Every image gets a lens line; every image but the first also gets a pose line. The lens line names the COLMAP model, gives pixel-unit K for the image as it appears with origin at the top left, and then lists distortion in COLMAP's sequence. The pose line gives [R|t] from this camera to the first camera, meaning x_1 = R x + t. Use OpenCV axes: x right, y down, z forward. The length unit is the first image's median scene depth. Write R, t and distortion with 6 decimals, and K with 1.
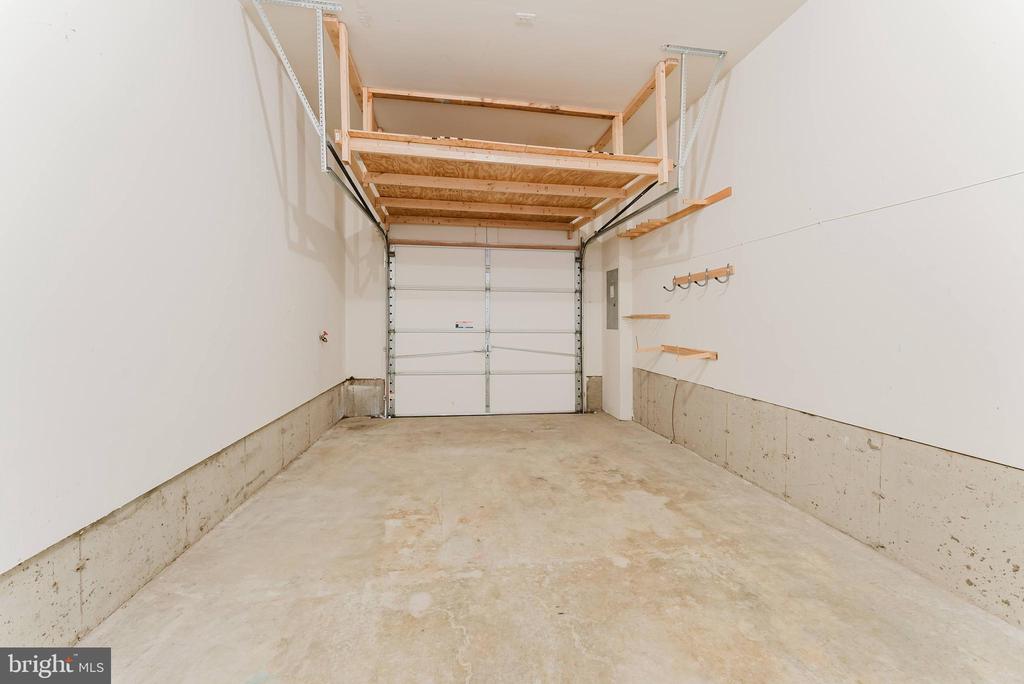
lens RADIAL K [[412.9, 0, 512.0], [0, 412.9, 342.0], [0, 0, 1]] dist [-0.000956, 0.000194]
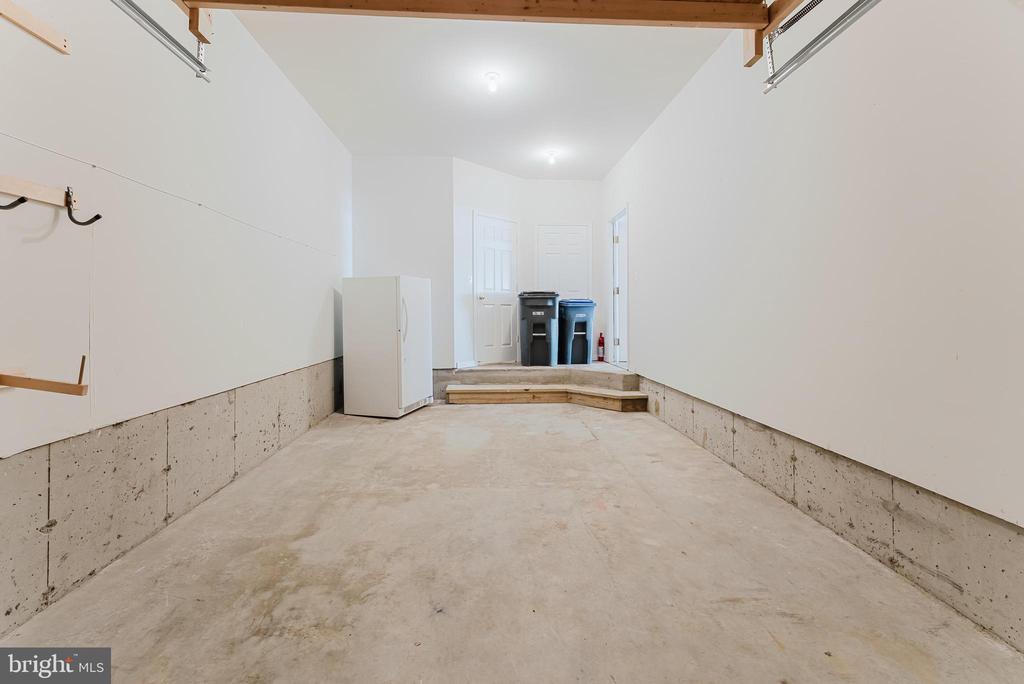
lens RADIAL K [[412.9, 0, 512.0], [0, 412.9, 342.0], [0, 0, 1]] dist [-0.000956, 0.000194]
pose [[-0.996829, -0.015000, 0.078152, -0.082400], [-0.005465, 0.992659, 0.120821, -0.087290], [-0.079391, 0.120011, -0.989593, 2.106016]]
